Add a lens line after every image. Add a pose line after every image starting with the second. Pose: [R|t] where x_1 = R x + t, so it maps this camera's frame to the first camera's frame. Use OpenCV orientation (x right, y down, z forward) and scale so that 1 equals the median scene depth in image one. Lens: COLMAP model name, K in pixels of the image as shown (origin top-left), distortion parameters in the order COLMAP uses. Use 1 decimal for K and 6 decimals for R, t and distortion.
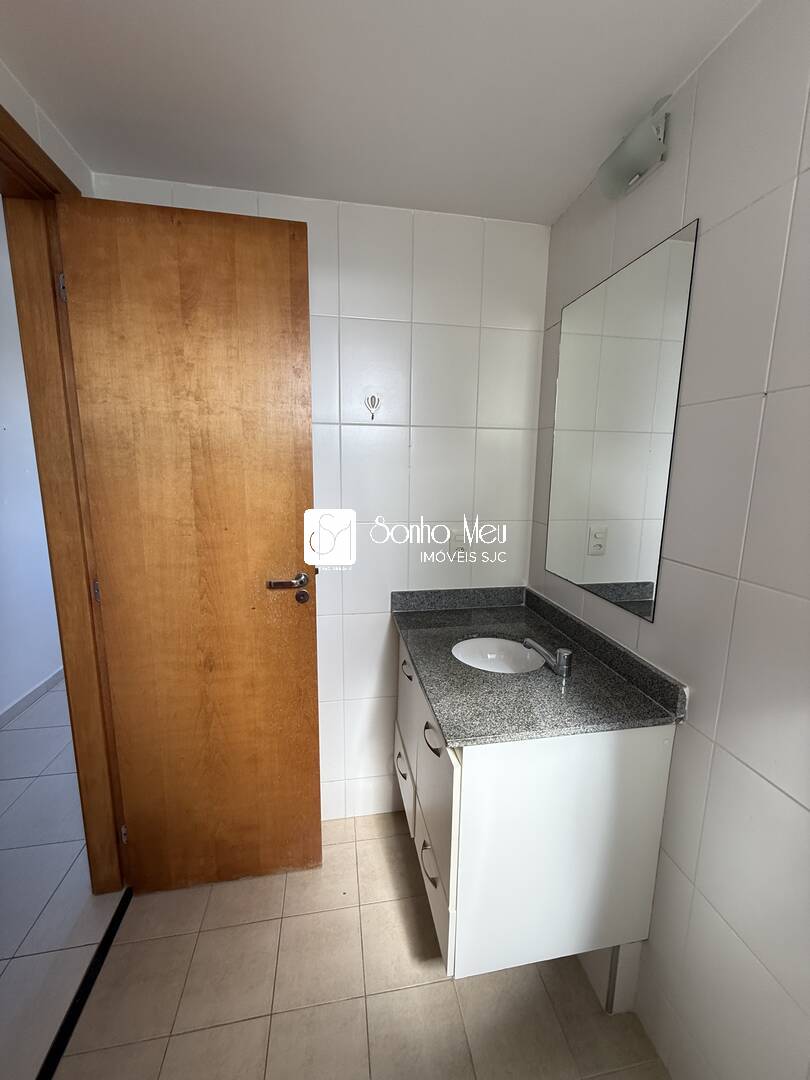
lens RADIAL K [[429.9, 0, 405.9], [0, 429.9, 537.6], [0, 0, 1]] dist [0.002644, -0.001709]
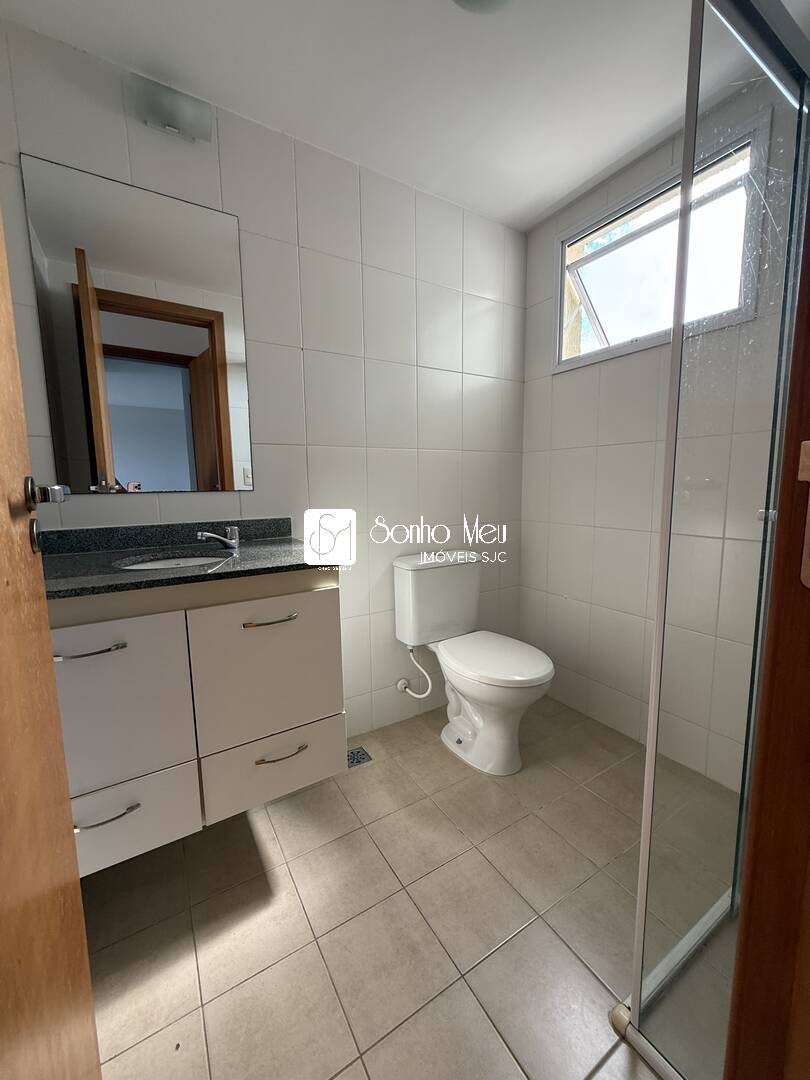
lens RADIAL K [[429.9, 0, 405.1], [0, 429.9, 537.6], [0, 0, 1]] dist [0.002644, -0.001709]
pose [[-0.370214, -0.124213, 0.920605, -0.848809], [0.169139, 0.965441, 0.198281, 0.131102], [-0.913419, 0.229117, -0.336411, 0.922344]]
